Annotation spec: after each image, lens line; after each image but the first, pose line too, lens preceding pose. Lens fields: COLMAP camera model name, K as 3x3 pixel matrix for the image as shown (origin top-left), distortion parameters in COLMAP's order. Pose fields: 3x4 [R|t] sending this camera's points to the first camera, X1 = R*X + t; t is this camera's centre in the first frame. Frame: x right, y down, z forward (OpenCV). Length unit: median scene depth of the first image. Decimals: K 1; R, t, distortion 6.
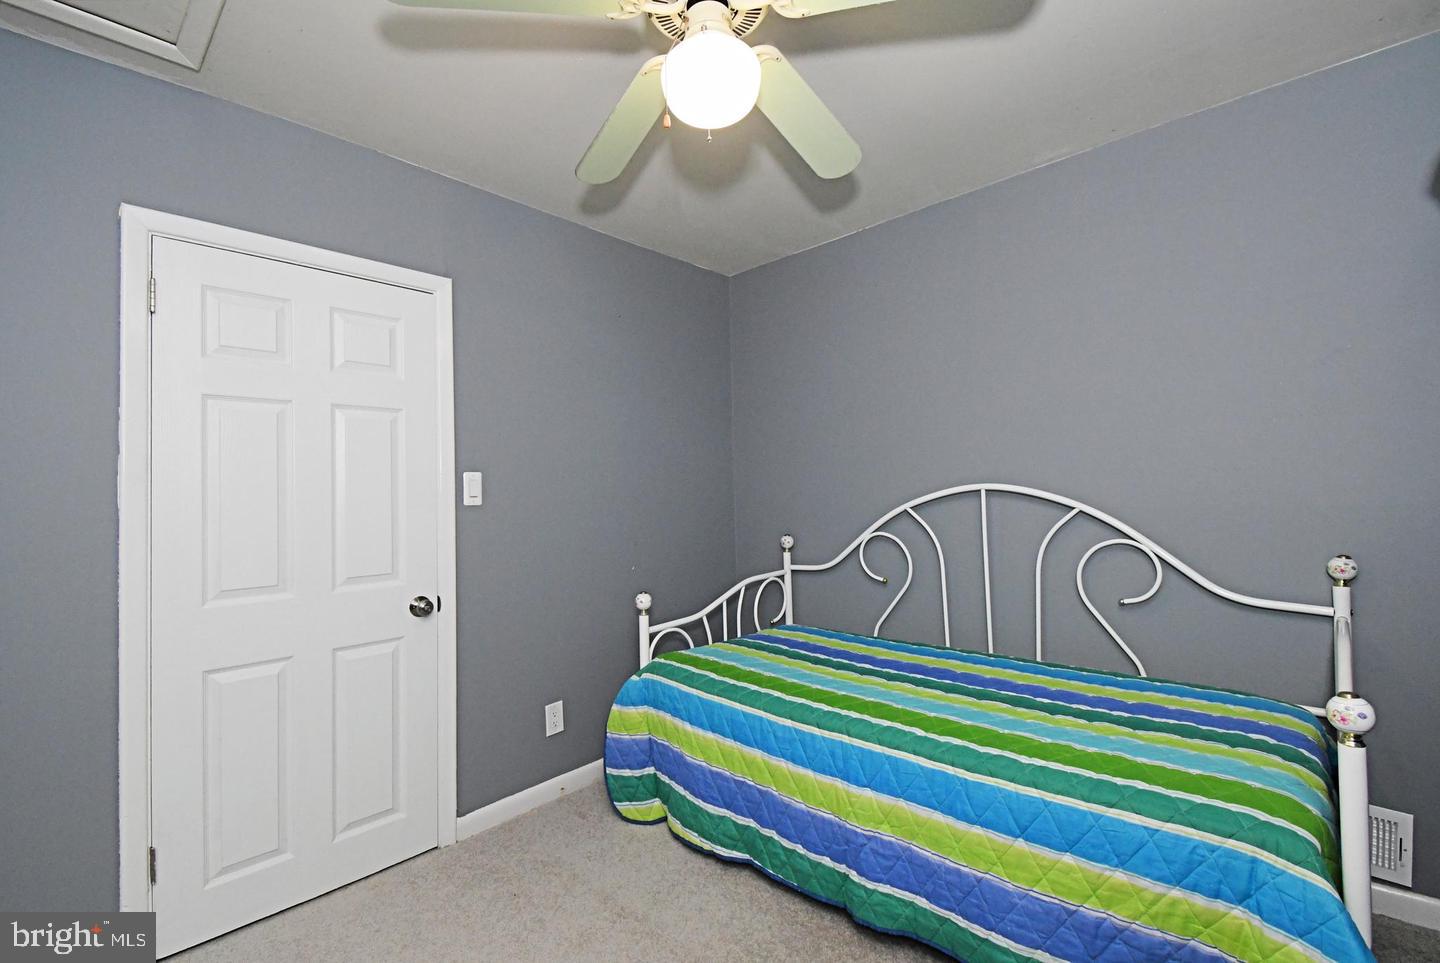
lens RADIAL K [[637.0, 0, 750.8], [0, 637.0, 477.4], [0, 0, 1]] dist [0.041435, -0.030217]
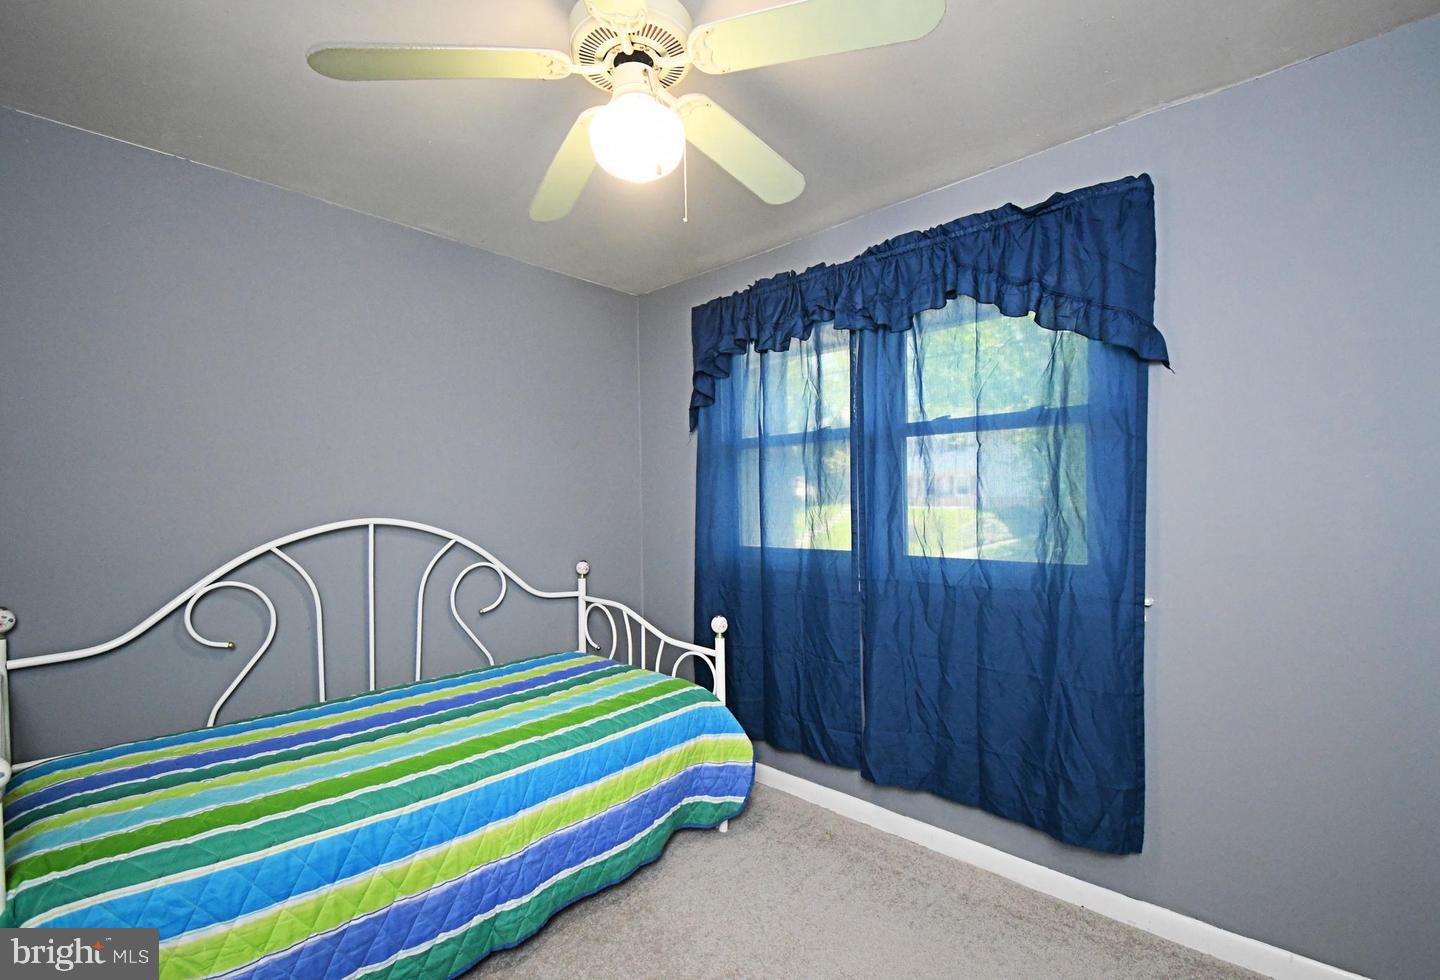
lens RADIAL K [[635.0, 0, 699.1], [0, 635.0, 484.2], [0, 0, 1]] dist [-0.001349, -0.000446]
pose [[0.020520, 0.056848, 0.998172, -0.785863], [-0.017723, 0.998246, -0.056488, 0.004794], [-0.999632, -0.016531, 0.021491, 0.623432]]
